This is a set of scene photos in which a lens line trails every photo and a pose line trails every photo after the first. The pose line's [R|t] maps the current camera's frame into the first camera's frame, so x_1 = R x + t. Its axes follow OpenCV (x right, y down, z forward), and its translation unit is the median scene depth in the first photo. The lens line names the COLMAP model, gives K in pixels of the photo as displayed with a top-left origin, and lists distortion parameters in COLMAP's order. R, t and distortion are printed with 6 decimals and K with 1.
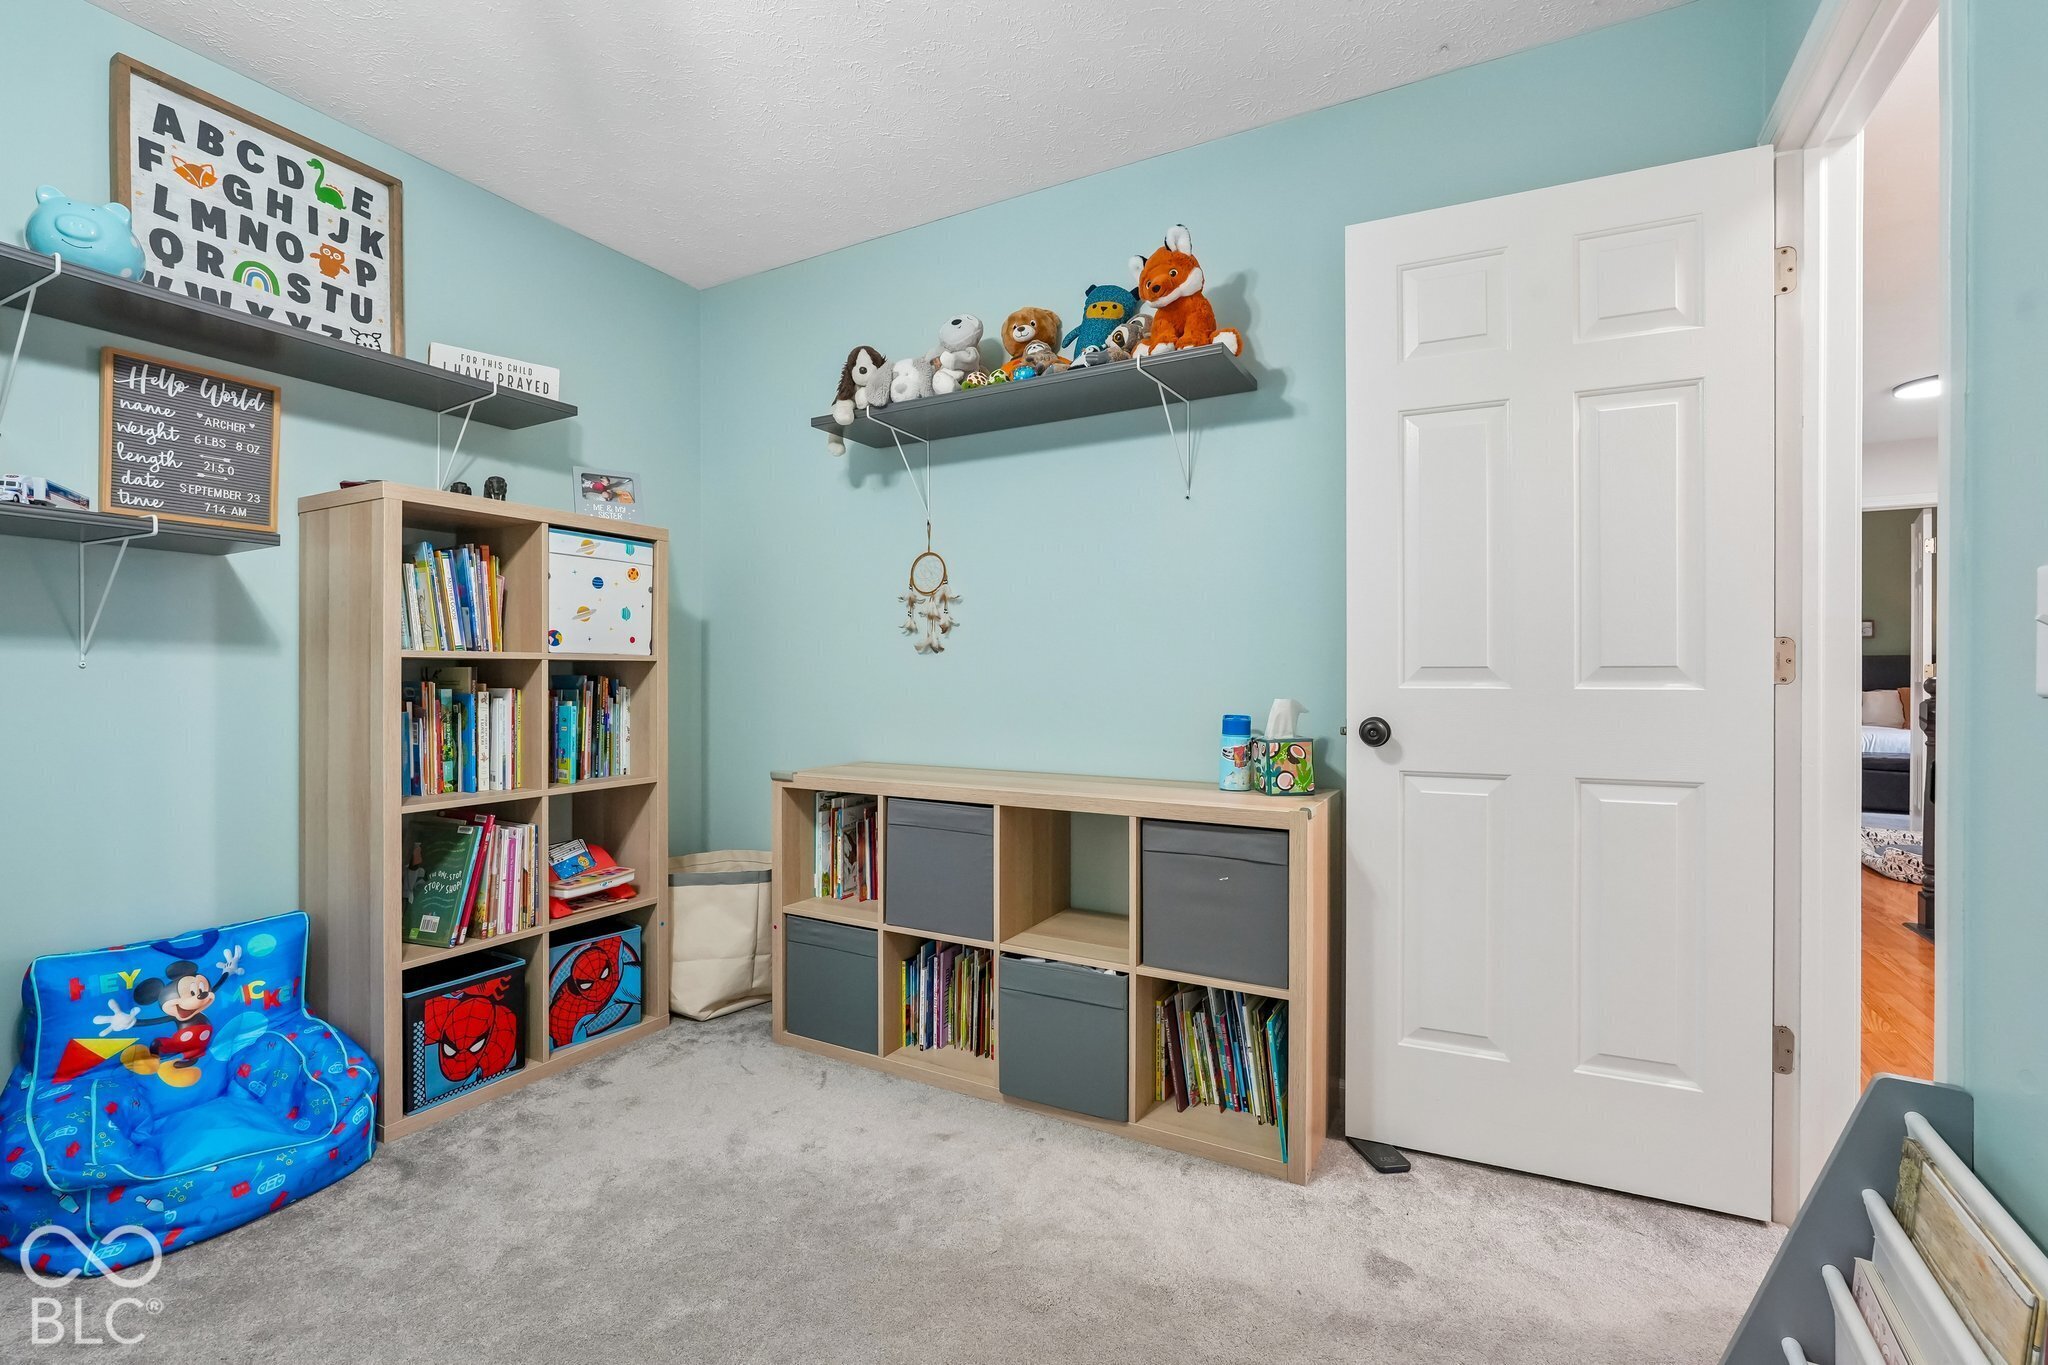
lens RADIAL K [[908.7, 0, 1013.6], [0, 908.7, 673.4], [0, 0, 1]] dist [-0.002920, 0.001408]
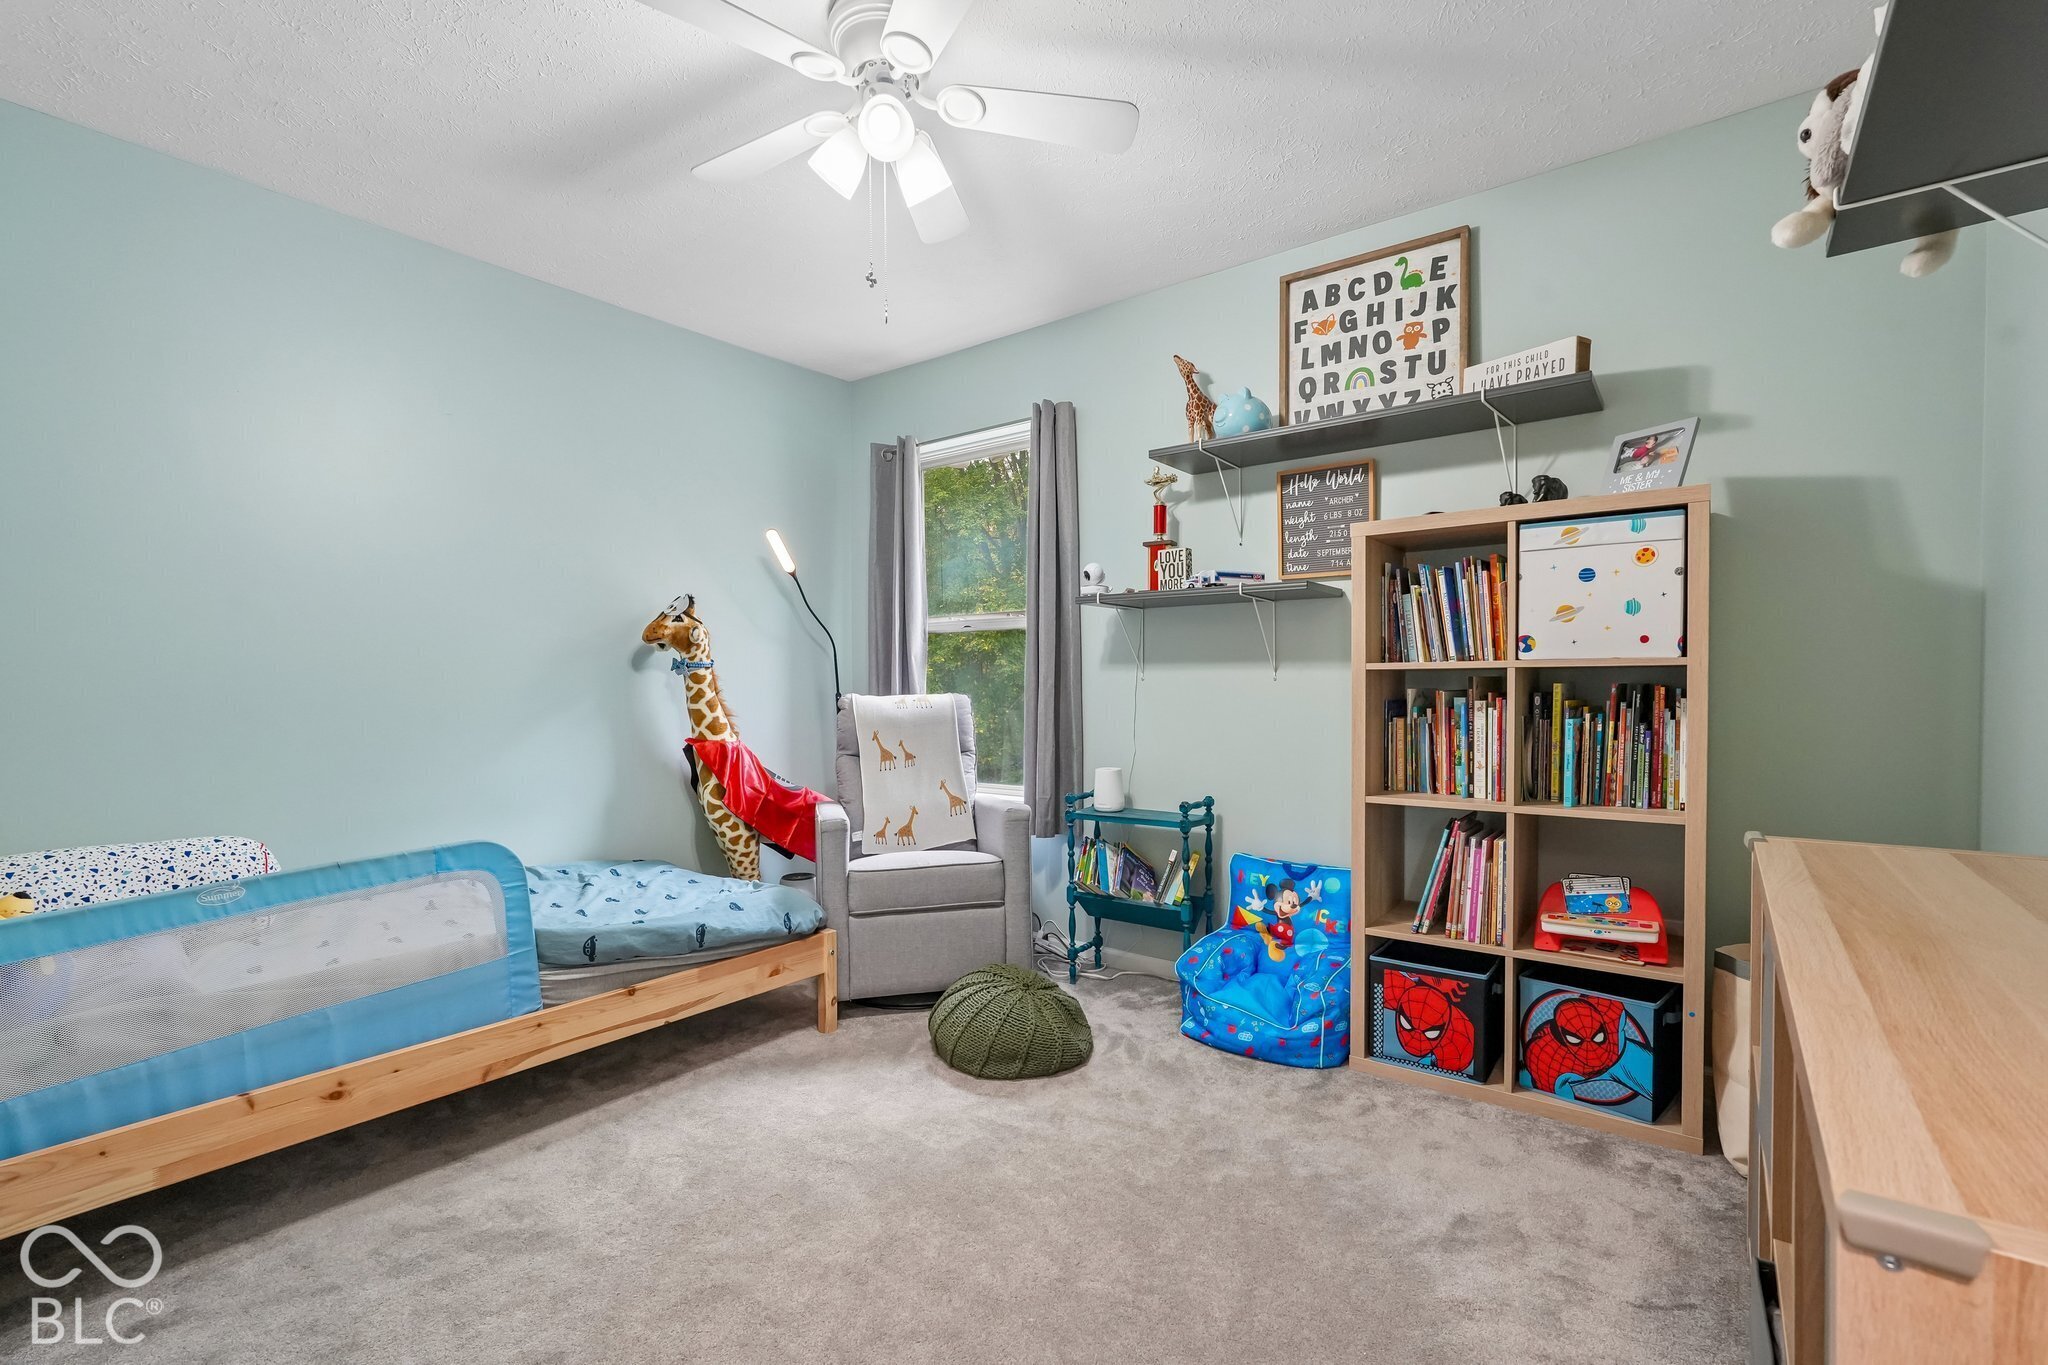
lens RADIAL K [[908.7, 0, 1010.9], [0, 908.7, 702.1], [0, 0, 1]] dist [-0.002920, 0.001408]
pose [[-0.148707, 0.020824, -0.988662, 0.526850], [0.009471, 0.999762, 0.019633, -0.003148], [0.988836, -0.006444, -0.148869, 0.676292]]
